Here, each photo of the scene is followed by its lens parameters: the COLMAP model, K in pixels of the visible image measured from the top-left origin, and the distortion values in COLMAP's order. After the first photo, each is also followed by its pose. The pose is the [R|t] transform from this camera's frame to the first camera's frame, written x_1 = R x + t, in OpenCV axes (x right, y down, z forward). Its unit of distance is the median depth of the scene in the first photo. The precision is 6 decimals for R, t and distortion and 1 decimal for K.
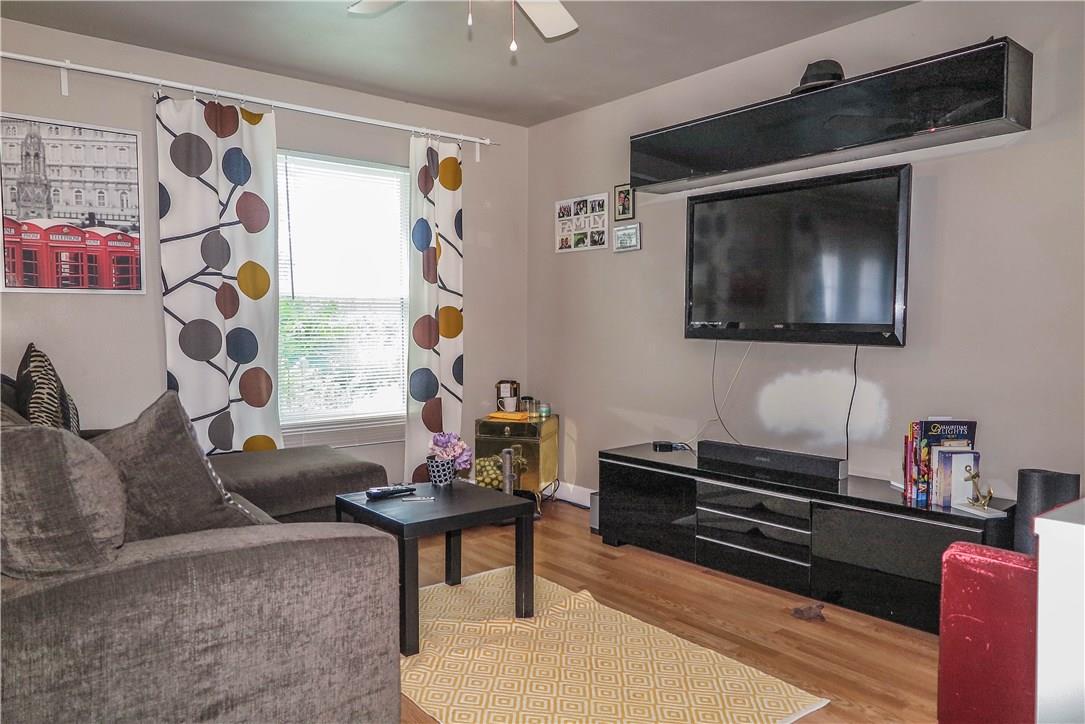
lens RADIAL K [[742.6, 0, 542.5], [0, 742.6, 362.0], [0, 0, 1]] dist [-0.003379, -0.003357]
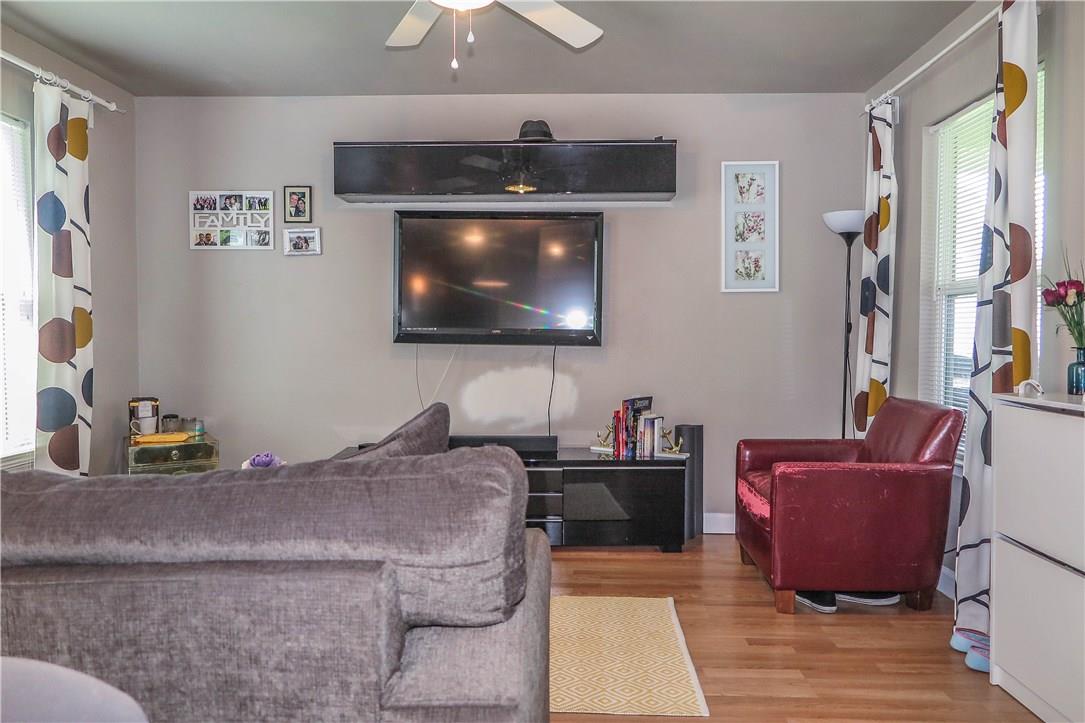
lens RADIAL K [[742.6, 0, 542.5], [0, 742.6, 361.5], [0, 0, 1]] dist [-0.003379, -0.003357]
pose [[0.666473, -0.033046, 0.744797, -0.401257], [0.039516, 0.999179, 0.008973, -0.005914], [-0.744481, 0.023452, 0.667231, 0.118102]]
